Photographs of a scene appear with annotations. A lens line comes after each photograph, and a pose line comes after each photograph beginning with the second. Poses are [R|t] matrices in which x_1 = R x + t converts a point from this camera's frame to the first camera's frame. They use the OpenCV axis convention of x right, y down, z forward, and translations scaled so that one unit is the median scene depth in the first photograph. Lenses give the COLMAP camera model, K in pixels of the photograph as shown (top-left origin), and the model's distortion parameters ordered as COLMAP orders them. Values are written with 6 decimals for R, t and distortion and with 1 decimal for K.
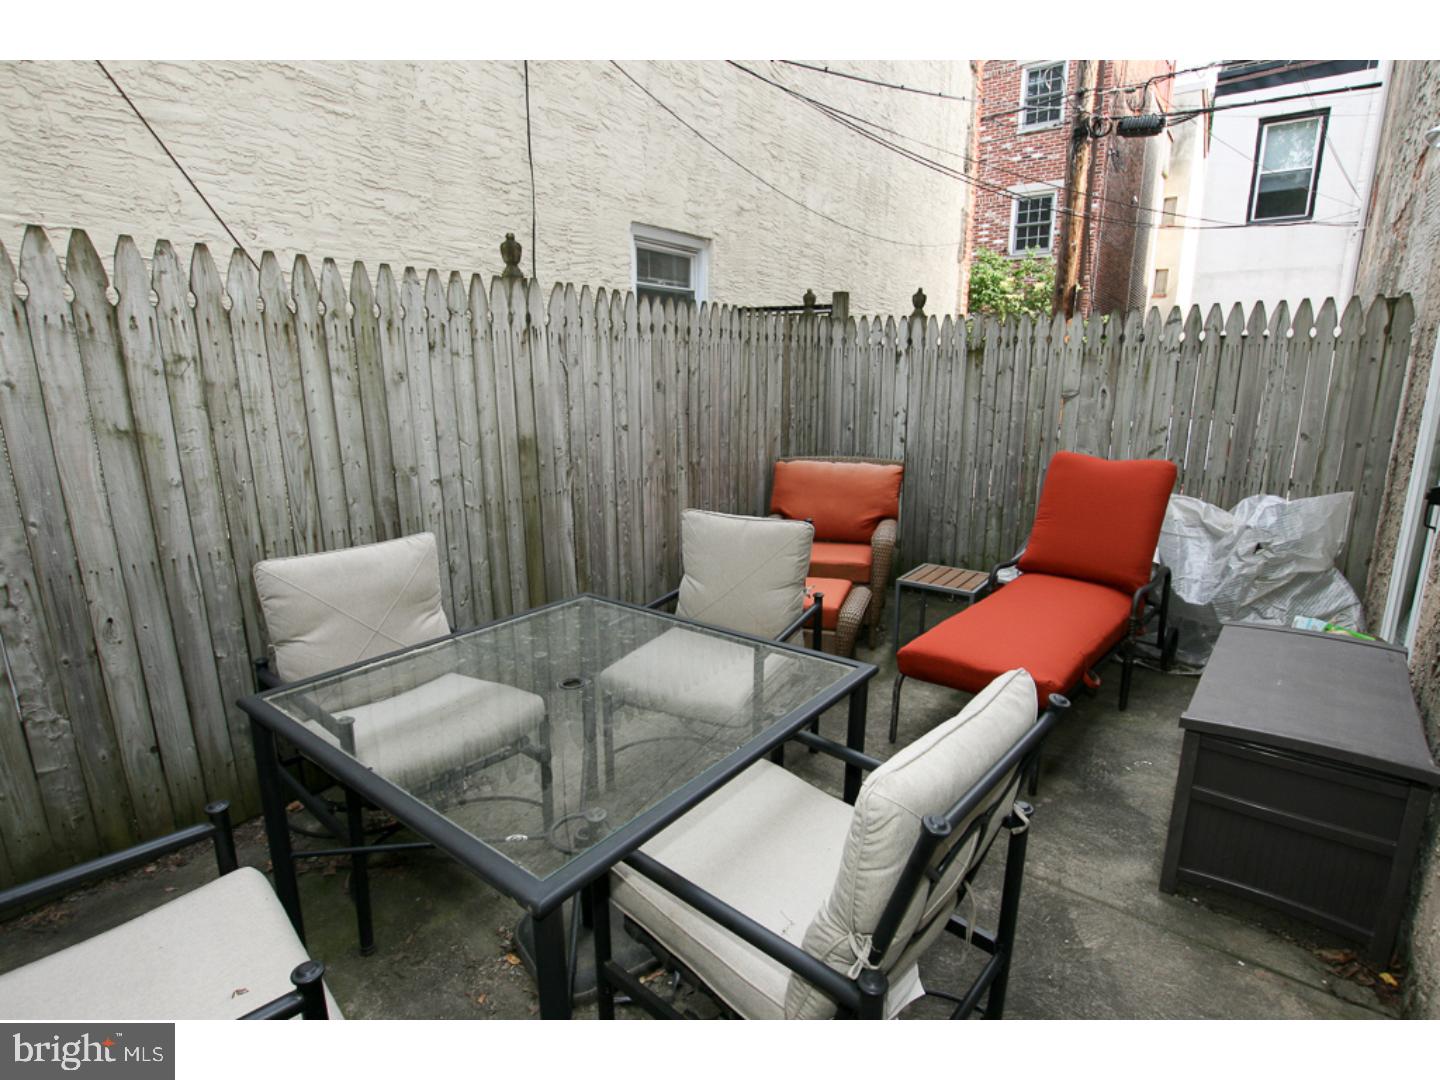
lens RADIAL K [[725.2, 0, 716.2], [0, 725.2, 542.6], [0, 0, 1]] dist [-0.013900, -0.001931]
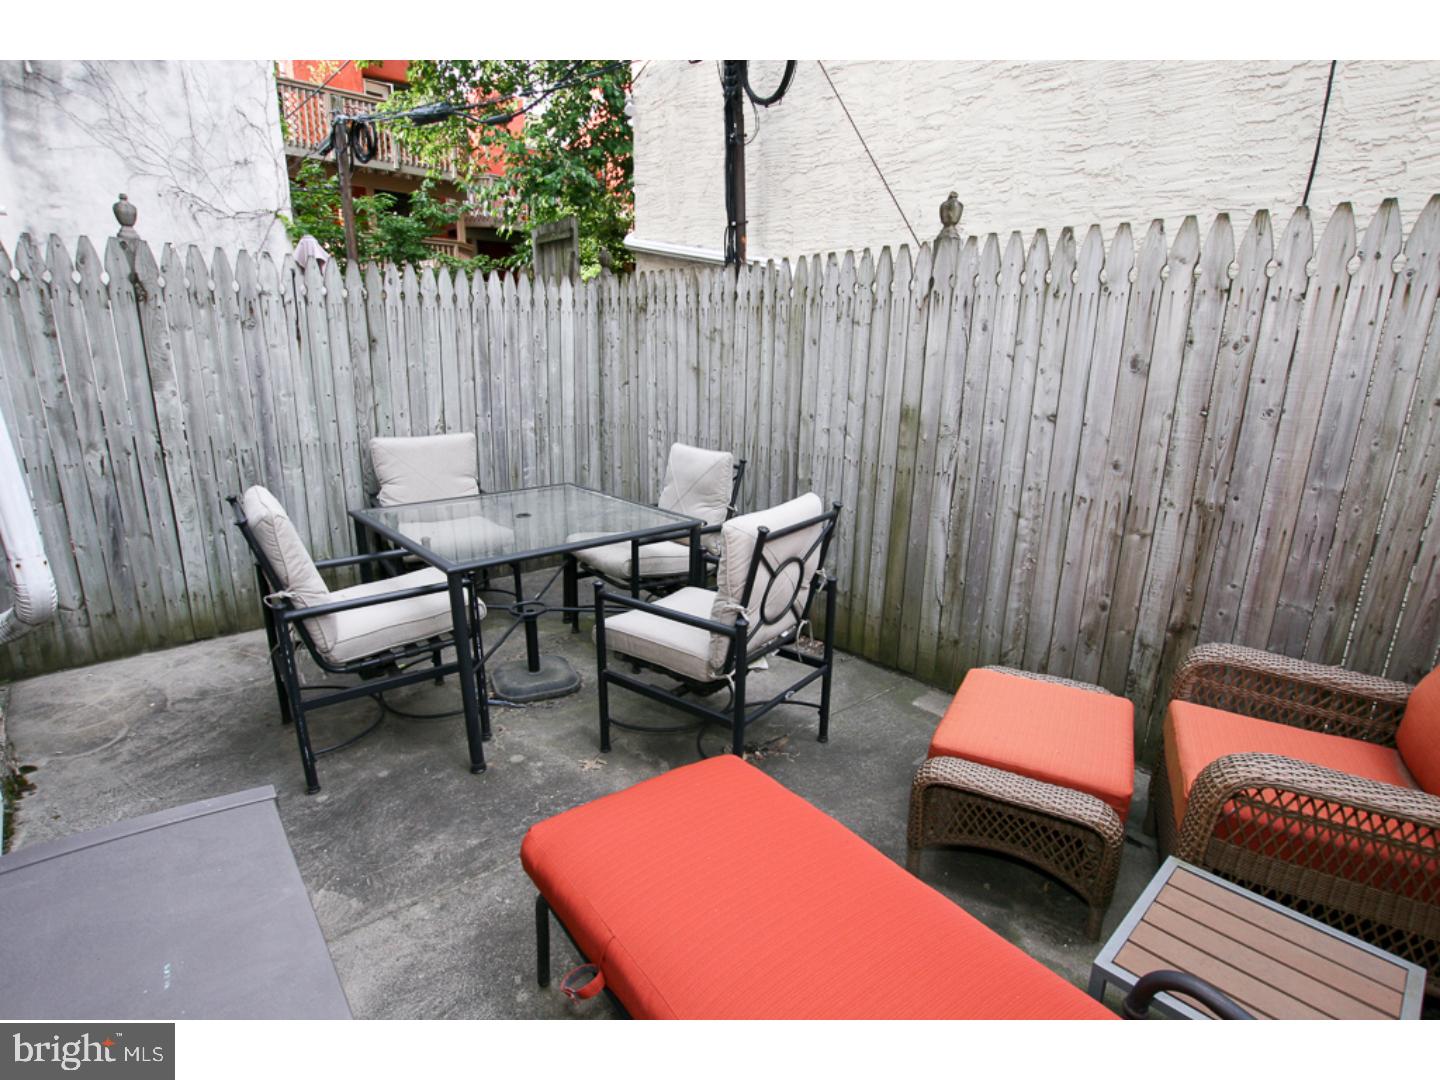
lens RADIAL K [[725.2, 0, 714.2], [0, 725.2, 539.7], [0, 0, 1]] dist [-0.013900, -0.001931]
pose [[-0.182130, 0.252650, -0.950261, 0.767566], [-0.240375, 0.925662, 0.292181, -0.204076], [0.953440, 0.281634, -0.107861, 0.914315]]
